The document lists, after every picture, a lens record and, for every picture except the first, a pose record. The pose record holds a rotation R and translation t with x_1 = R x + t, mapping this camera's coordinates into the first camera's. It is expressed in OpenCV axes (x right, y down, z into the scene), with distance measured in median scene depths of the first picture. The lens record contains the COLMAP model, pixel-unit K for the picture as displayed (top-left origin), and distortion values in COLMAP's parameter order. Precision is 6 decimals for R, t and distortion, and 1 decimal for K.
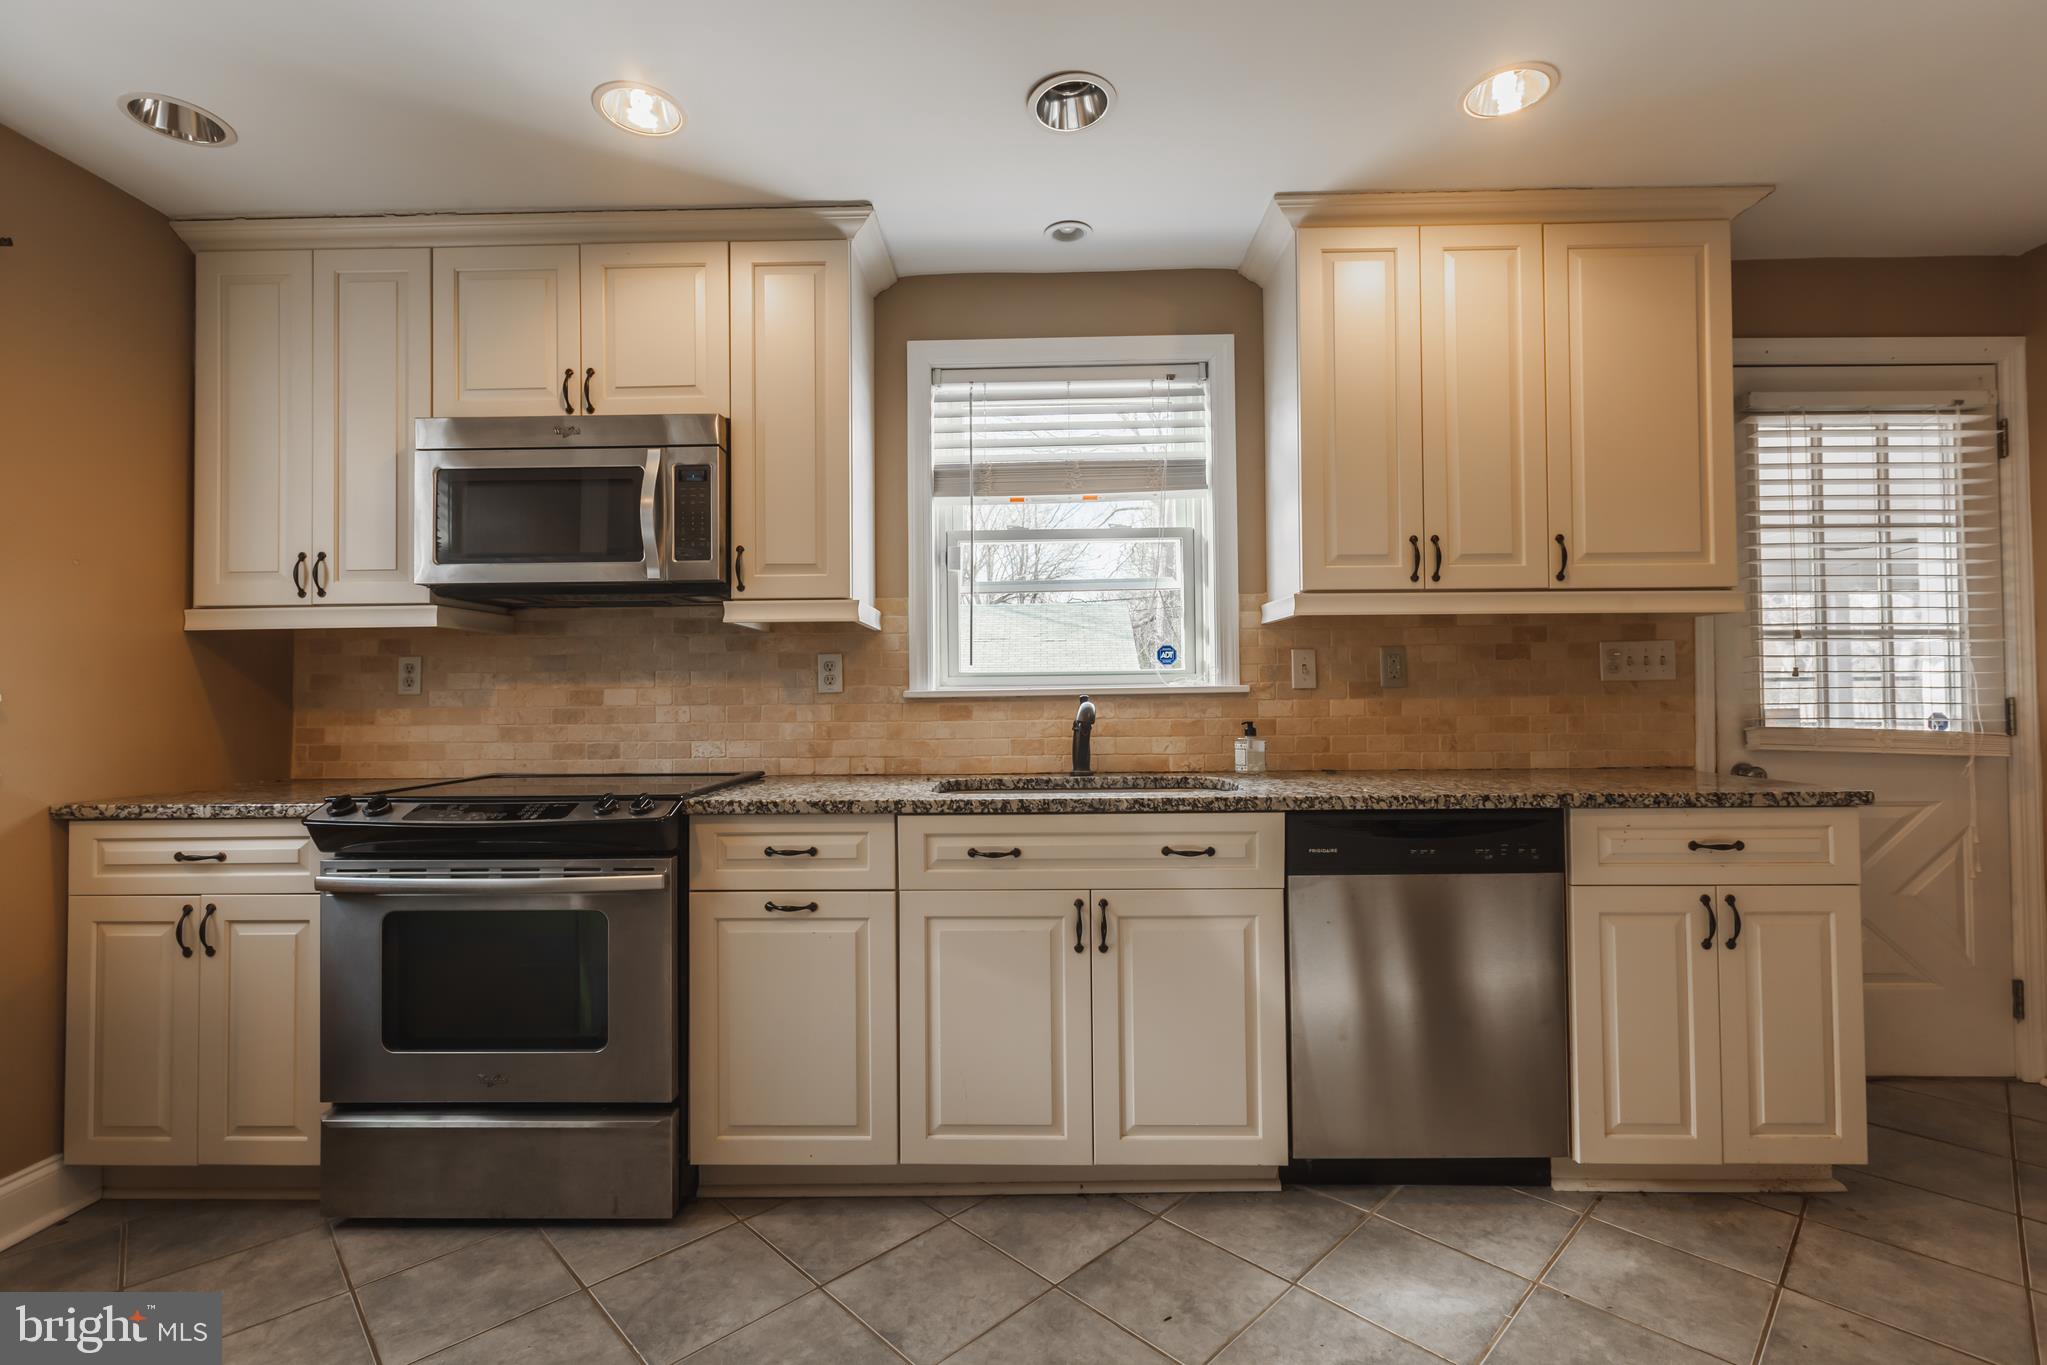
lens RADIAL K [[909.1, 0, 1021.2], [0, 909.1, 671.8], [0, 0, 1]] dist [-0.000979, 0.000554]
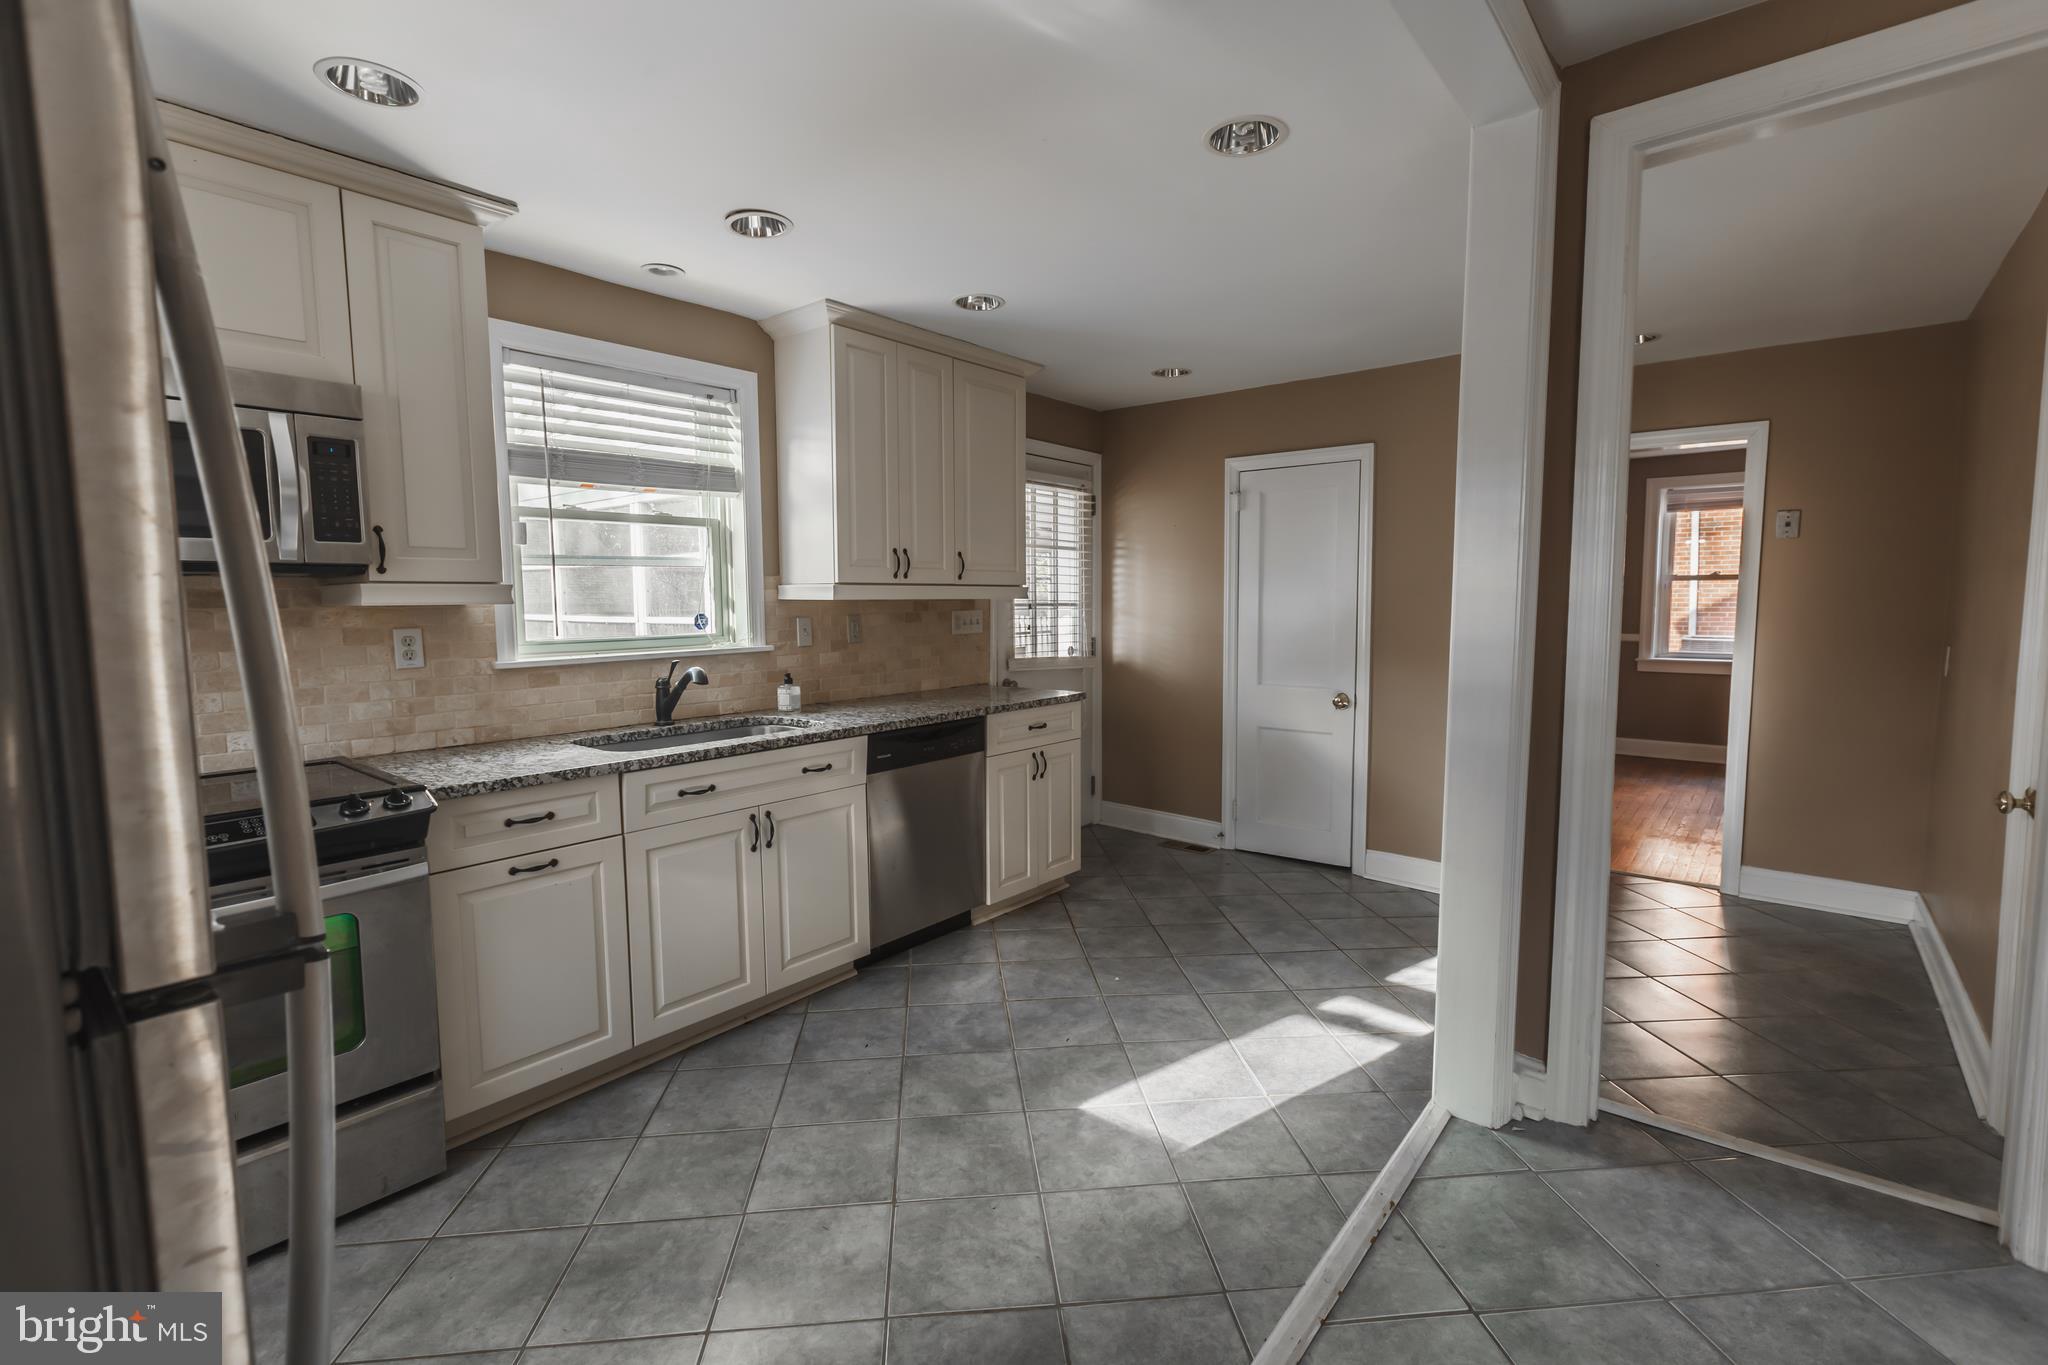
lens RADIAL K [[909.6, 0, 1022.4], [0, 909.6, 670.2], [0, 0, 1]] dist [-0.000979, 0.000554]
pose [[0.623801, -0.058000, 0.779428, -0.643392], [-0.018073, 0.995906, 0.088574, -0.083981], [-0.781374, -0.069339, 0.620198, -0.139696]]
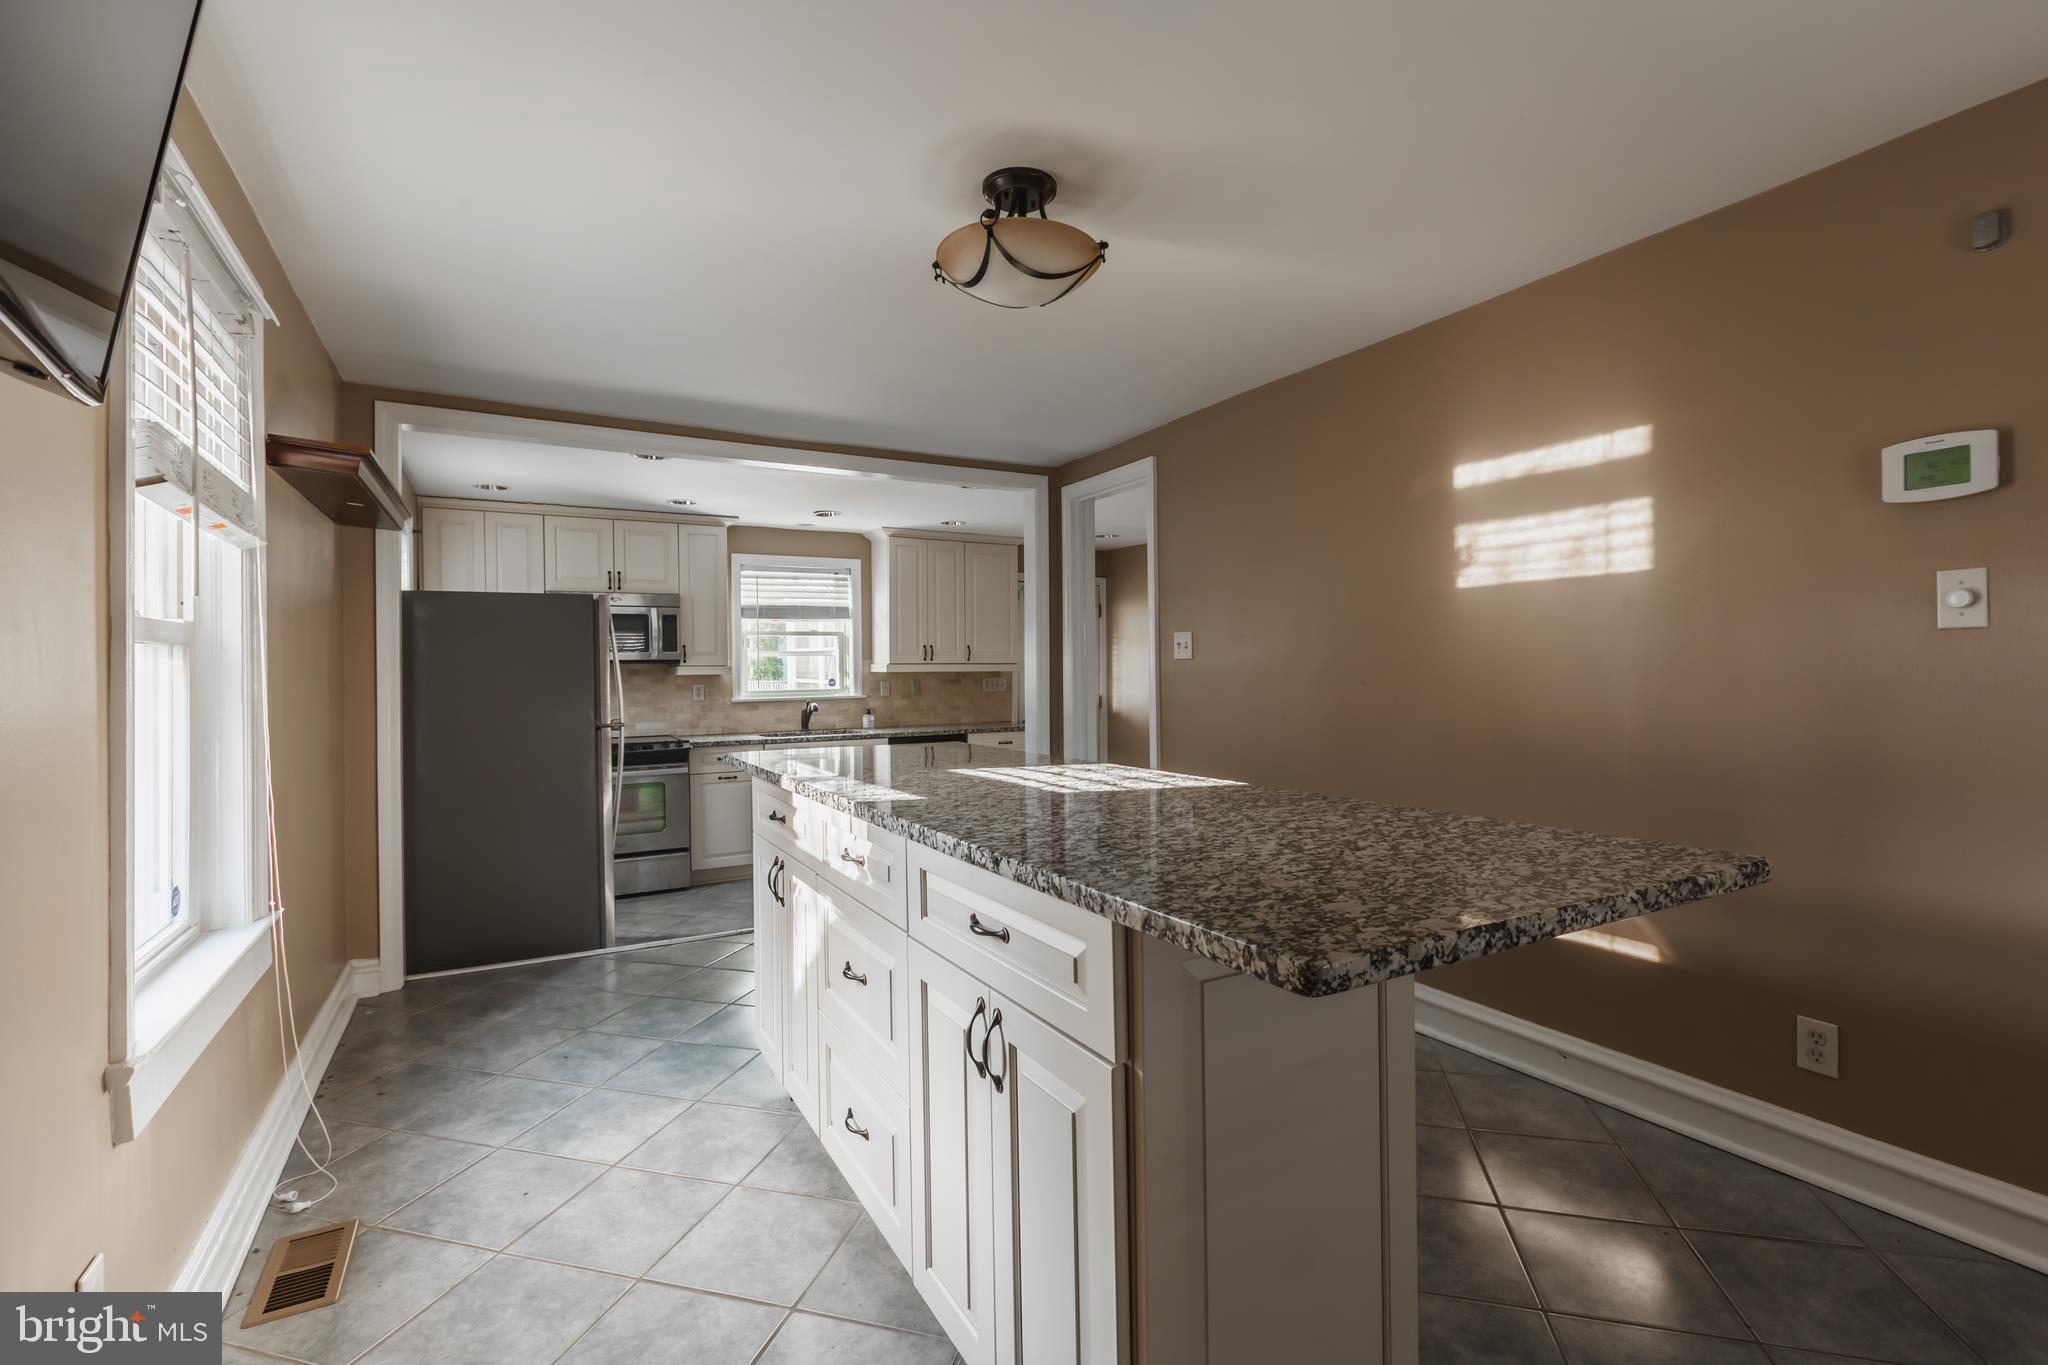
lens RADIAL K [[909.6, 0, 1019.5], [0, 909.6, 670.7], [0, 0, 1]] dist [-0.000979, 0.000554]
pose [[0.857587, -0.000573, 0.514339, -0.816944], [-0.012578, 0.999677, 0.022086, -0.135149], [-0.514186, -0.025410, 0.857302, -1.678038]]
